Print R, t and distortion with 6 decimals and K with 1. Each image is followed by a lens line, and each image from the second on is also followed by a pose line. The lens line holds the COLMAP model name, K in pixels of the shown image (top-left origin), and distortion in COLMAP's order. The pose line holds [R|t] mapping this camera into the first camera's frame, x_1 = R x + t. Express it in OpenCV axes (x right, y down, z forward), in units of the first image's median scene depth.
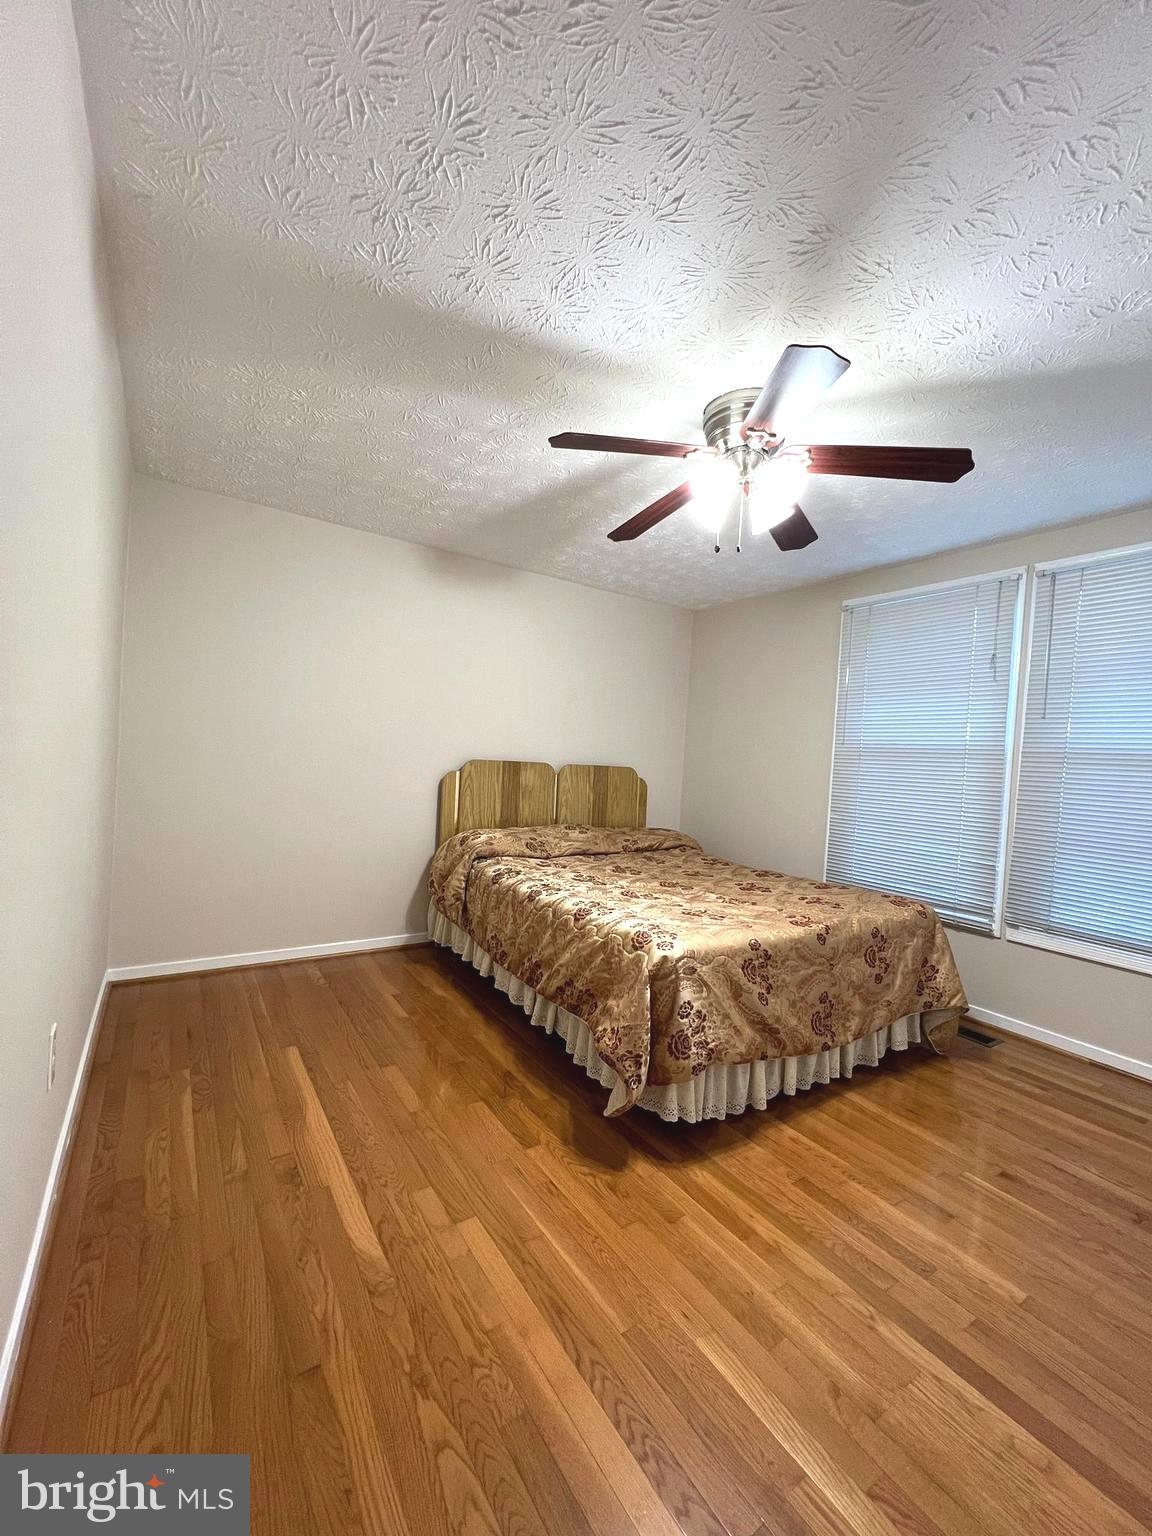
lens RADIAL K [[616.5, 0, 578.0], [0, 616.5, 772.6], [0, 0, 1]] dist [0.001564, 0.000027]
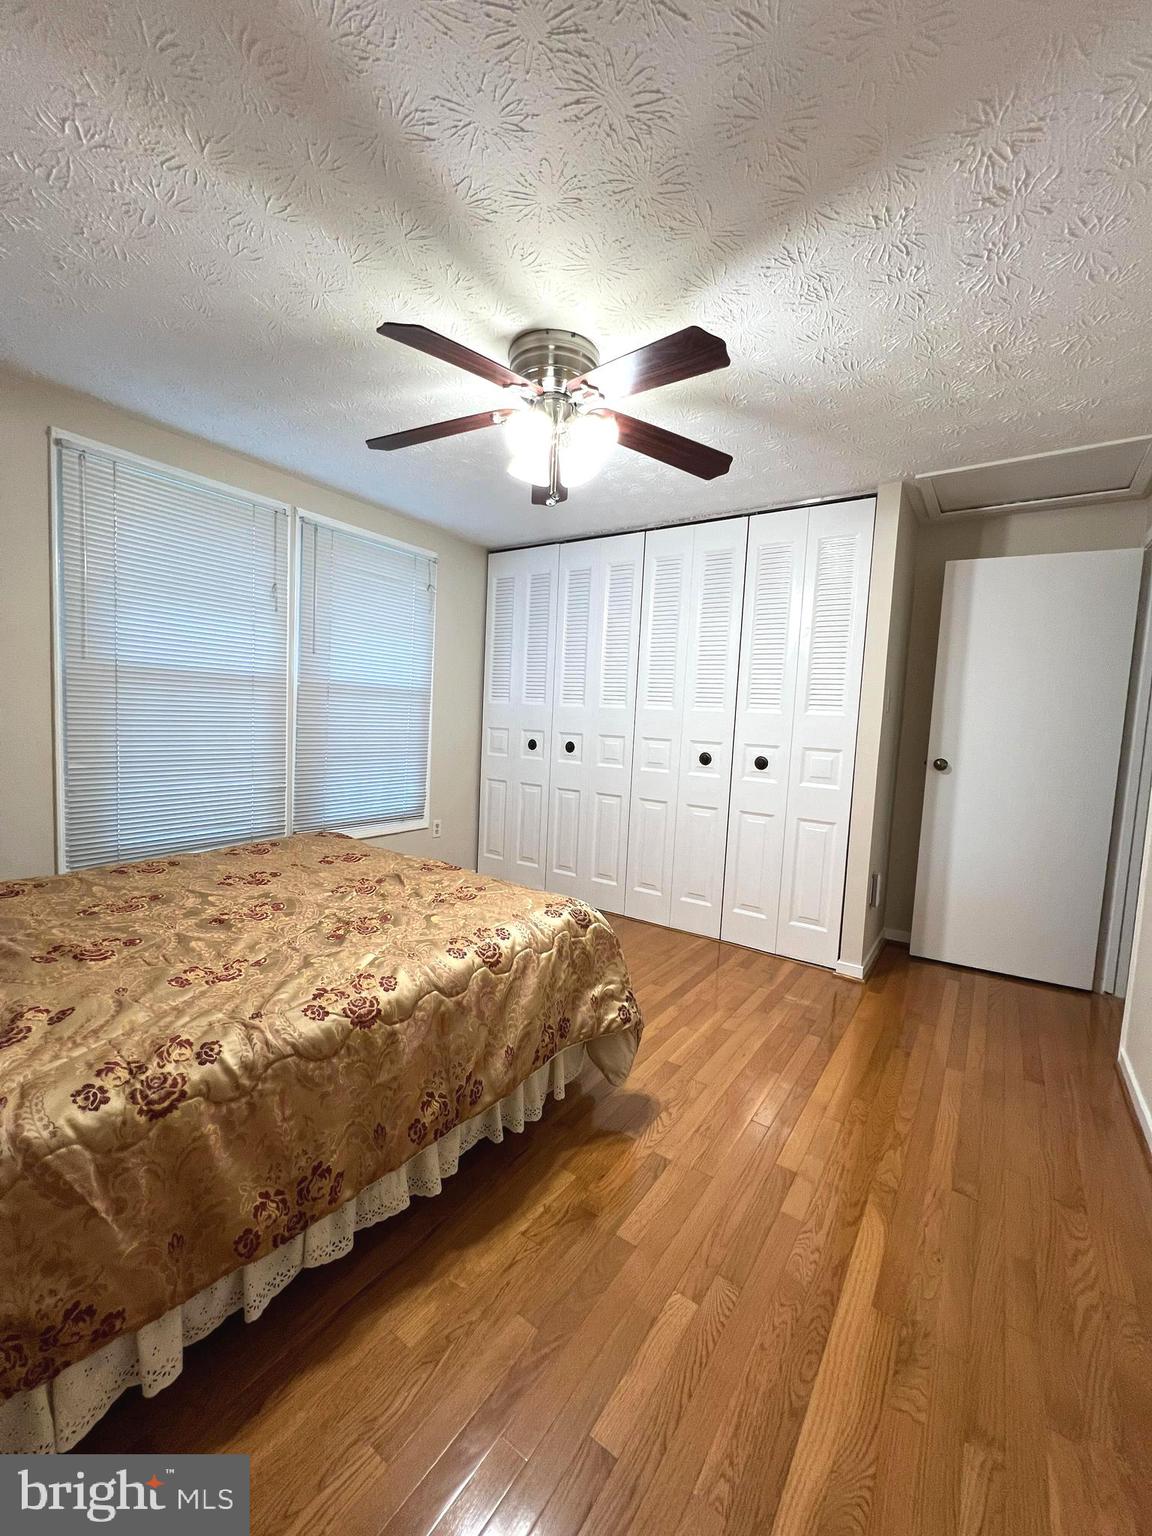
lens RADIAL K [[616.5, 0, 578.0], [0, 616.5, 772.6], [0, 0, 1]] dist [0.001564, 0.000027]
pose [[-0.364829, -0.157394, 0.917675, -0.834956], [-0.049503, 0.987493, 0.149689, -0.102988], [-0.929758, 0.009183, -0.368058, 1.540787]]
